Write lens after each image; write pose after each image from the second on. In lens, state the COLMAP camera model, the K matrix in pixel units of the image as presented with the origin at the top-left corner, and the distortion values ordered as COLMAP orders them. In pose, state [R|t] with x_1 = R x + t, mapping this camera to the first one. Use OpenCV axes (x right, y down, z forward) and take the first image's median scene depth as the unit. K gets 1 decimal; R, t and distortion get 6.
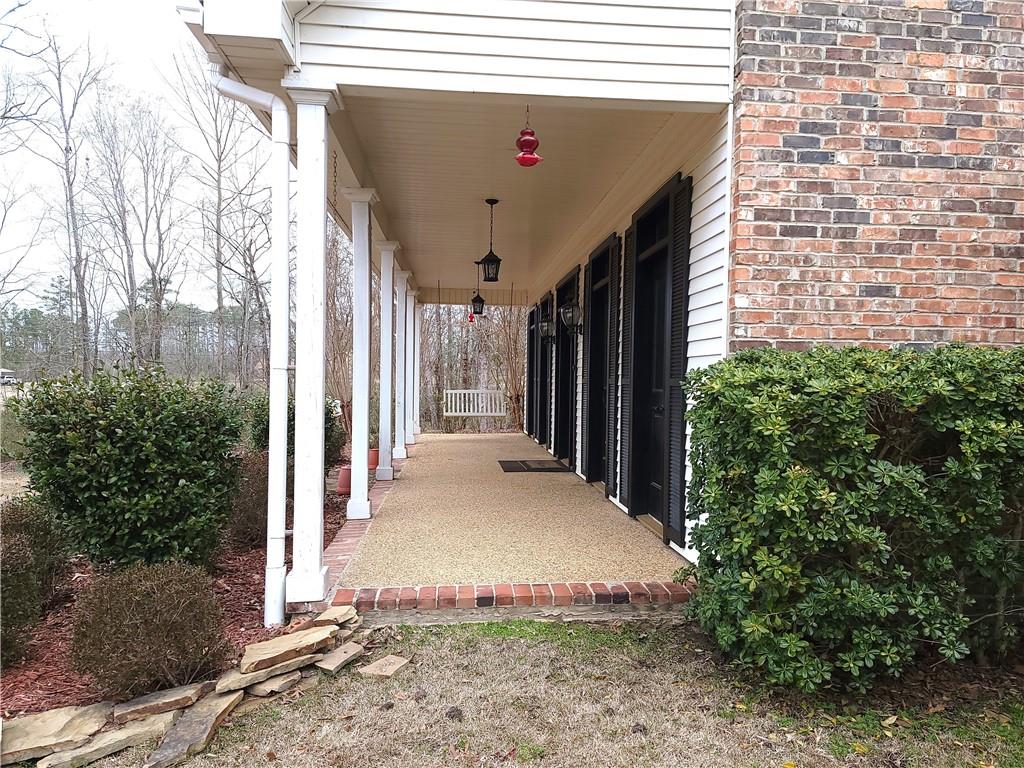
lens RADIAL K [[700.9, 0, 516.3], [0, 700.9, 379.4], [0, 0, 1]] dist [0.094478, -0.081825]
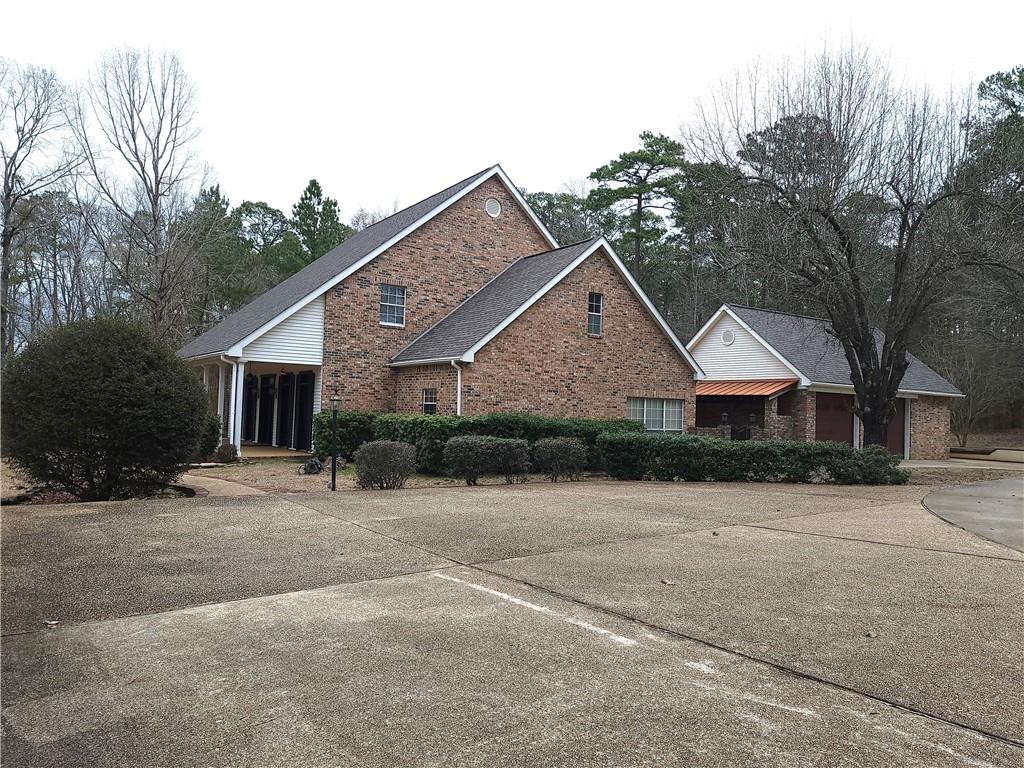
lens RADIAL K [[700.9, 0, 516.3], [0, 700.9, 379.4], [0, 0, 1]] dist [0.094478, -0.081825]
pose [[0.863647, 0.036991, 0.502739, -1.114141], [-0.017699, 0.998914, -0.043094, -0.073051], [-0.503787, 0.028320, 0.863364, -4.358055]]
